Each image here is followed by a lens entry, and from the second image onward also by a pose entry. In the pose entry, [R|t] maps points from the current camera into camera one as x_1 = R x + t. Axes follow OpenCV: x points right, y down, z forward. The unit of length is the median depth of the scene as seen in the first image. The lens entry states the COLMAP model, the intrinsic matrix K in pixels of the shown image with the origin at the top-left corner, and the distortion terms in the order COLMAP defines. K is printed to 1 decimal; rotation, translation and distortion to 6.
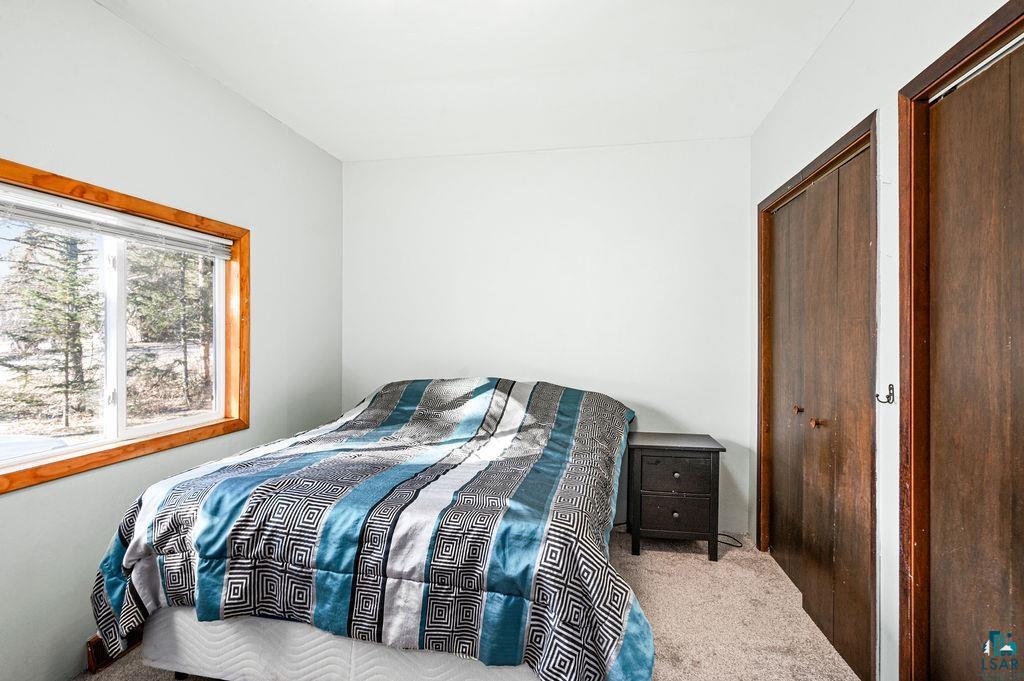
lens RADIAL K [[492.2, 0, 516.0], [0, 492.2, 342.4], [0, 0, 1]] dist [-0.005306, 0.002668]
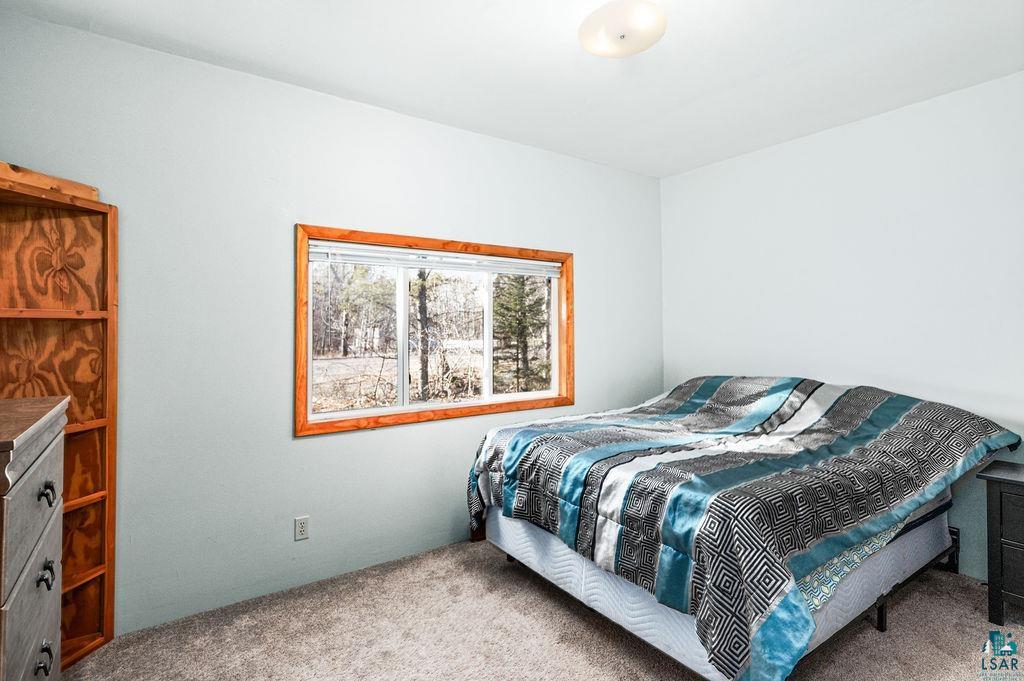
lens RADIAL K [[492.2, 0, 509.4], [0, 492.2, 334.8], [0, 0, 1]] dist [-0.005306, 0.002668]
pose [[0.723550, -0.002878, -0.690266, 0.449924], [-0.005908, 0.999929, -0.010362, 0.007344], [0.690246, 0.011576, 0.723482, -0.125732]]
